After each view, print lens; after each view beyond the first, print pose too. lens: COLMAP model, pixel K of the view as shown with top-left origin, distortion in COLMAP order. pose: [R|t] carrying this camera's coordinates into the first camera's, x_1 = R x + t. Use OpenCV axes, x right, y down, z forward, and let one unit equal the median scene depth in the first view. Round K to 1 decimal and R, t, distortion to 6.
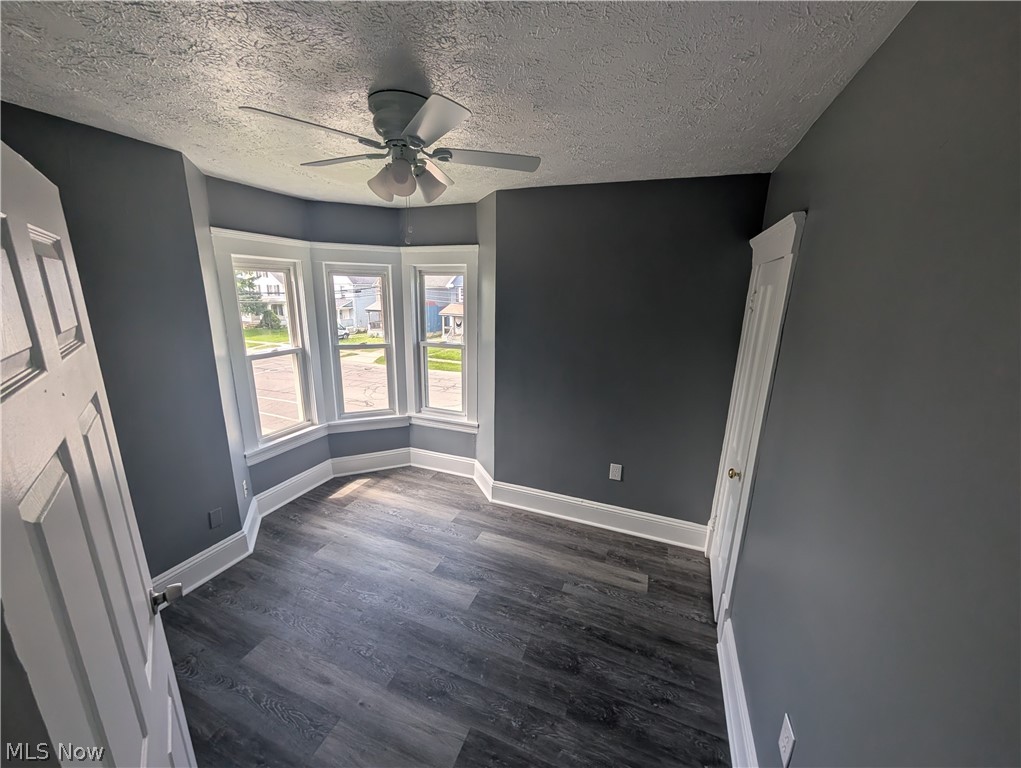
lens RADIAL K [[387.9, 0, 509.6], [0, 387.9, 386.2], [0, 0, 1]] dist [0.002264, 0.000033]
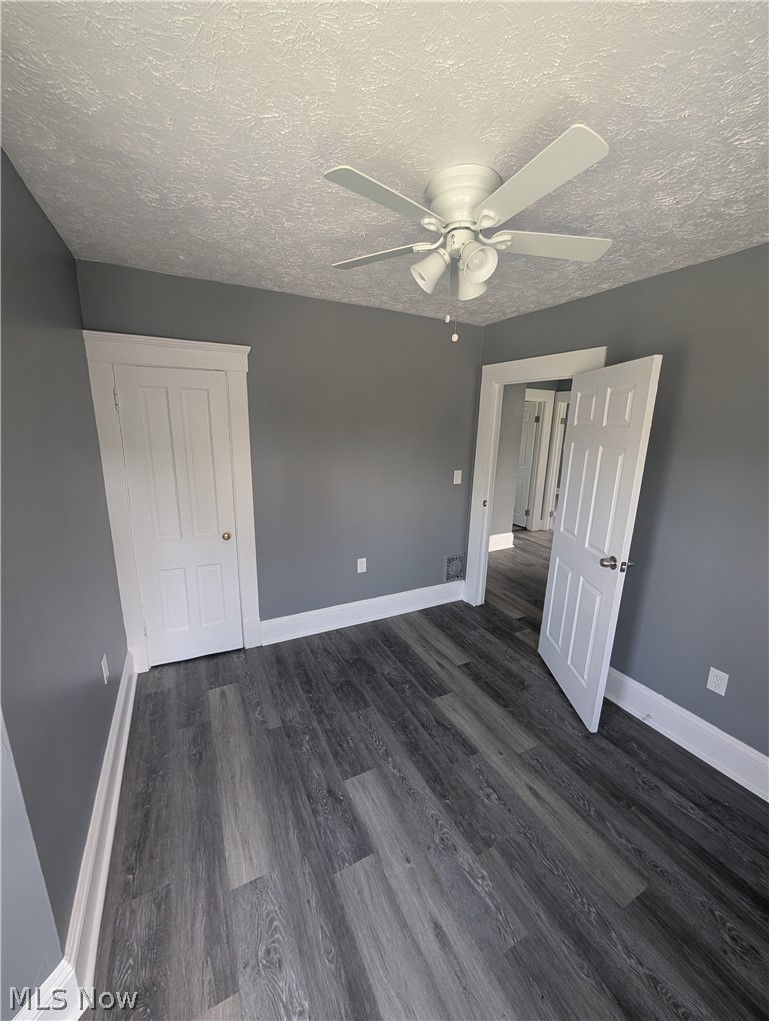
lens RADIAL K [[387.9, 0, 383.0], [0, 387.9, 509.8], [0, 0, 1]] dist [0.002264, 0.000033]
pose [[-0.749611, -0.186181, 0.635154, -0.546018], [0.123803, 0.903245, 0.410879, -0.283234], [-0.650197, 0.386633, -0.654032, 1.295739]]
